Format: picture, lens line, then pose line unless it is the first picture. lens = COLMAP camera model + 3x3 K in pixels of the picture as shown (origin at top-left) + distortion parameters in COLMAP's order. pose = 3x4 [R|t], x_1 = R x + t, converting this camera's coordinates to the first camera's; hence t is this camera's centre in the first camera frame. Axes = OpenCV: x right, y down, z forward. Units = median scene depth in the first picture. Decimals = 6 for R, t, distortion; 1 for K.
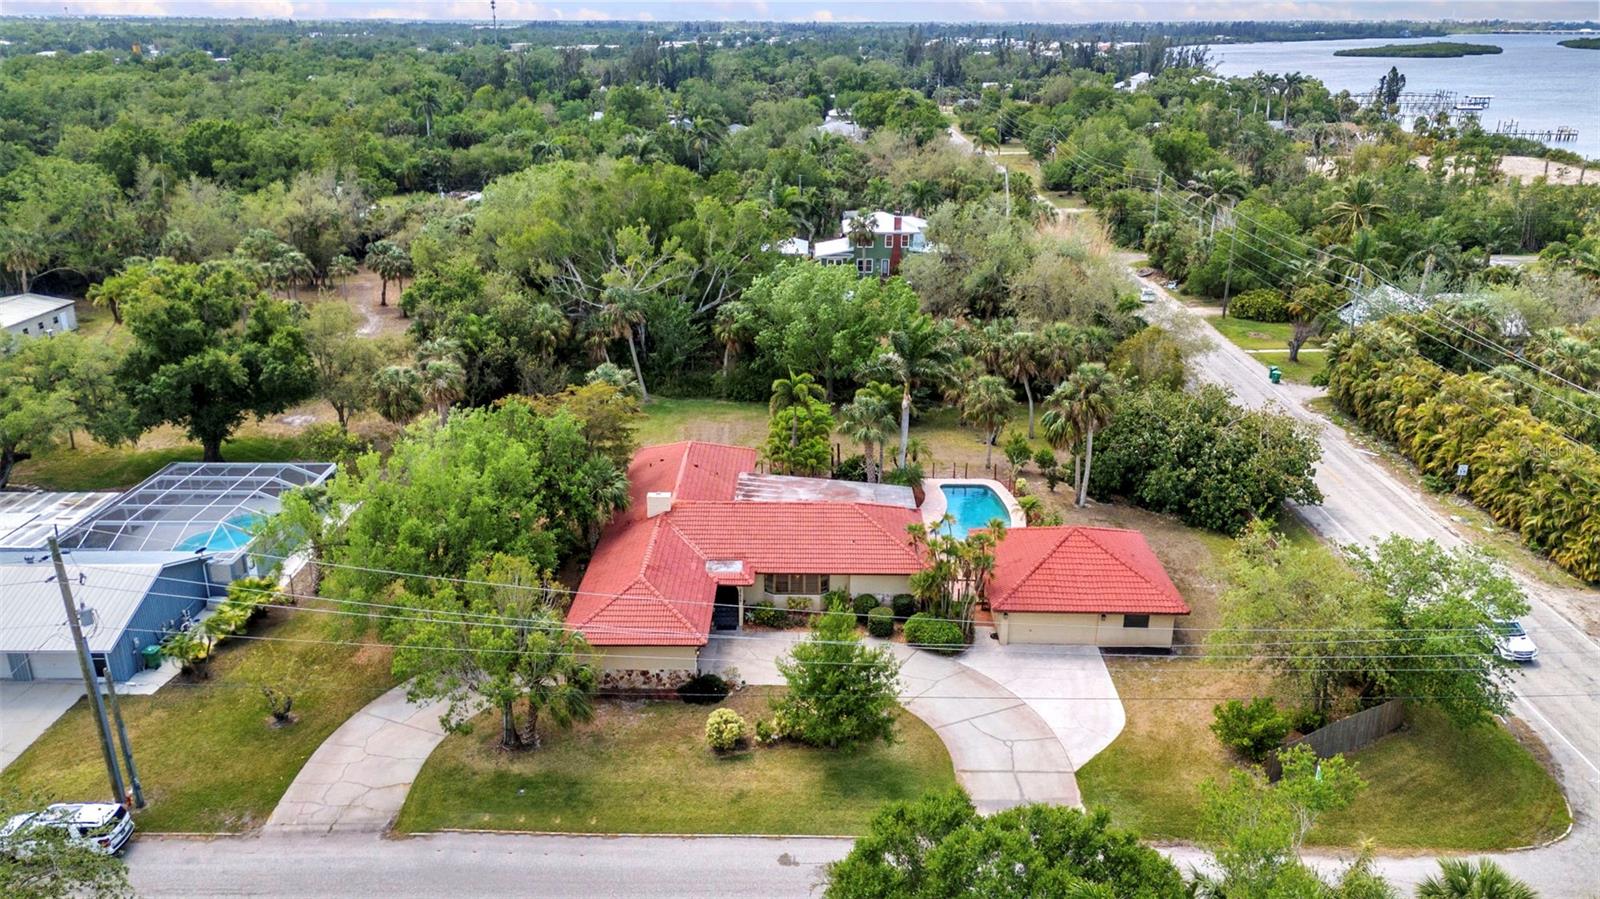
lens RADIAL K [[1171.8, 0, 800.0], [0, 1171.8, 449.5], [0, 0, 1]] dist [0.068014, -0.062081]
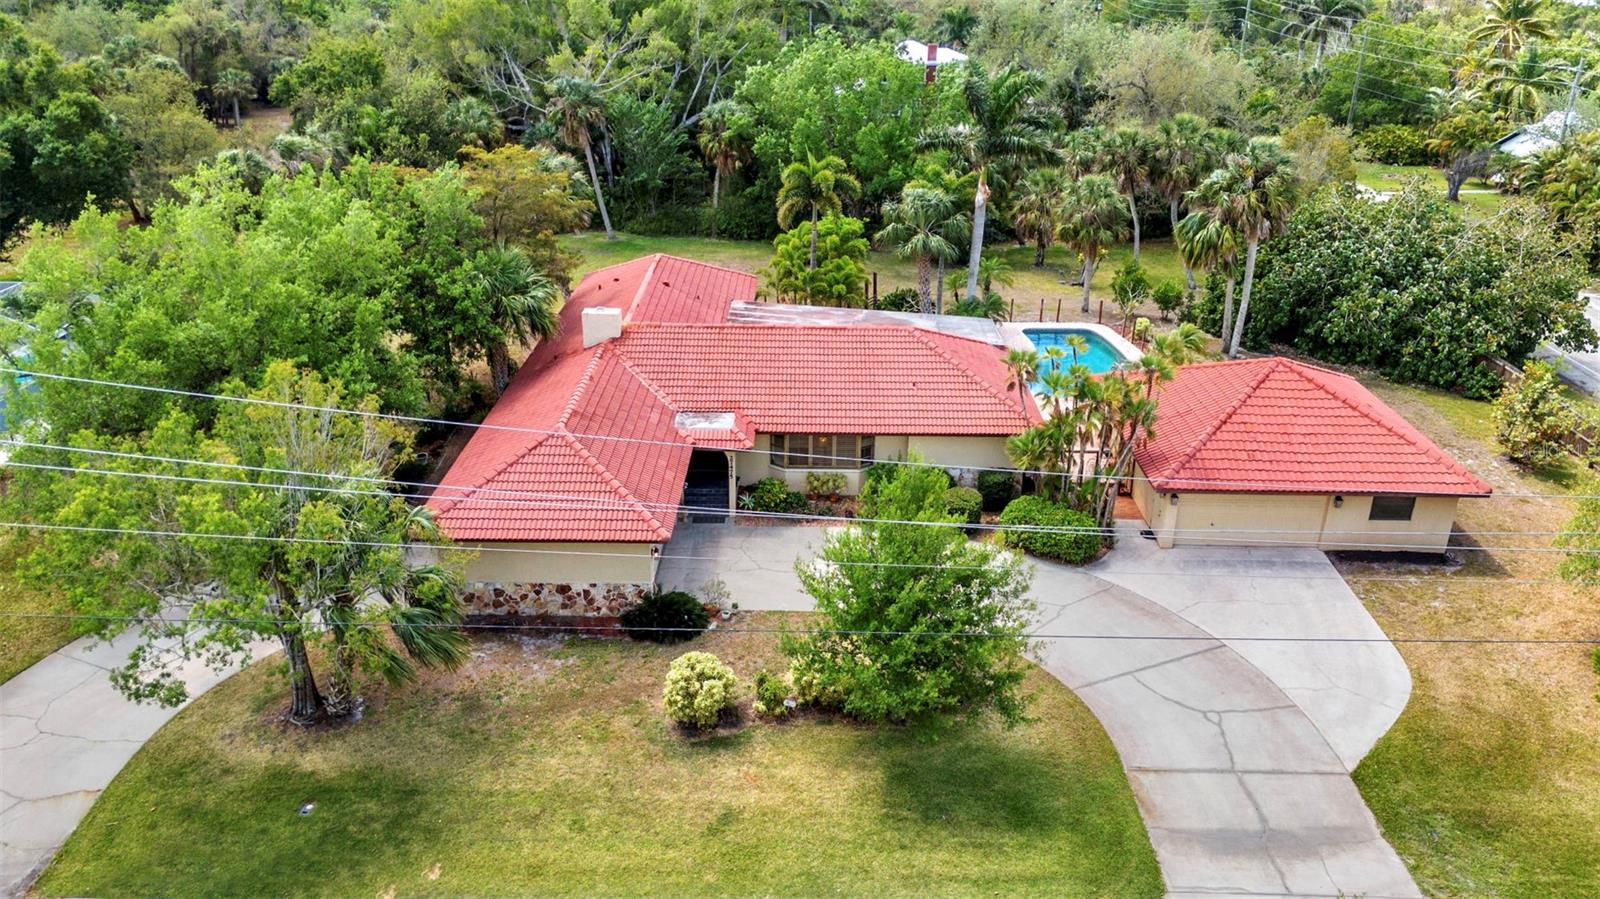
lens RADIAL K [[1171.8, 0, 800.0], [0, 1171.8, 449.5], [0, 0, 1]] dist [0.068014, -0.062081]
pose [[0.999988, 0.004833, -0.000825, -0.011797], [-0.004776, 0.998251, 0.058921, 0.064677], [0.001108, -0.058917, 0.998262, 0.317353]]
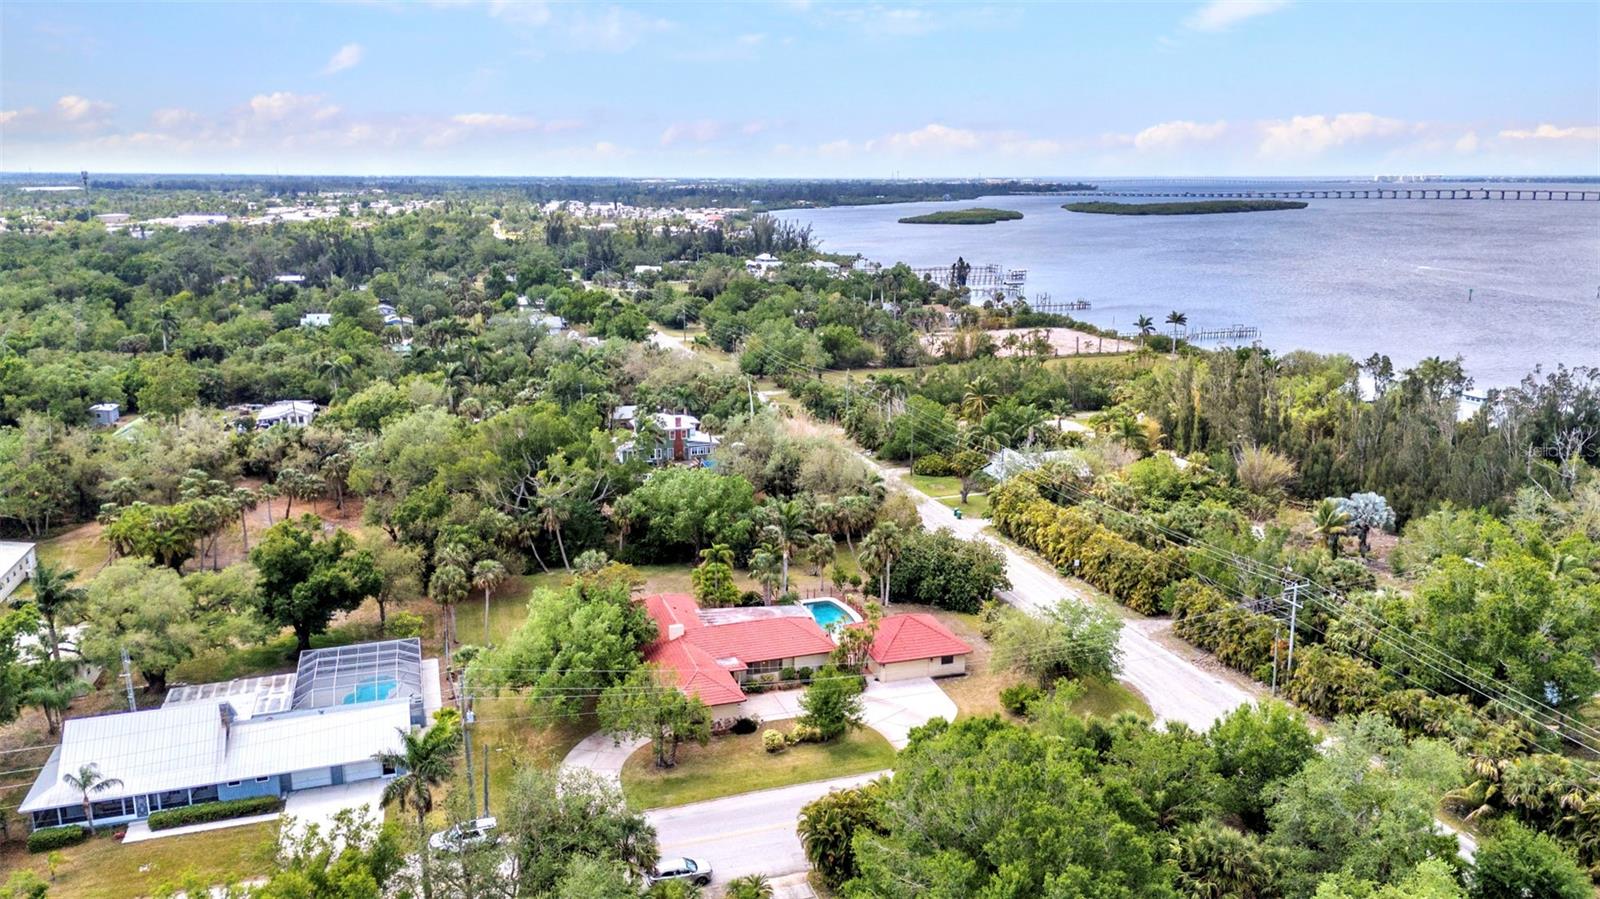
lens RADIAL K [[1168.3, 0, 800.0], [0, 1168.3, 449.5], [0, 0, 1]] dist [0.077133, -0.077914]
pose [[0.946119, -0.073704, 0.315320, -0.402073], [0.110332, 0.988860, -0.099912, -0.021504], [-0.304444, 0.129319, 0.943711, -0.593198]]
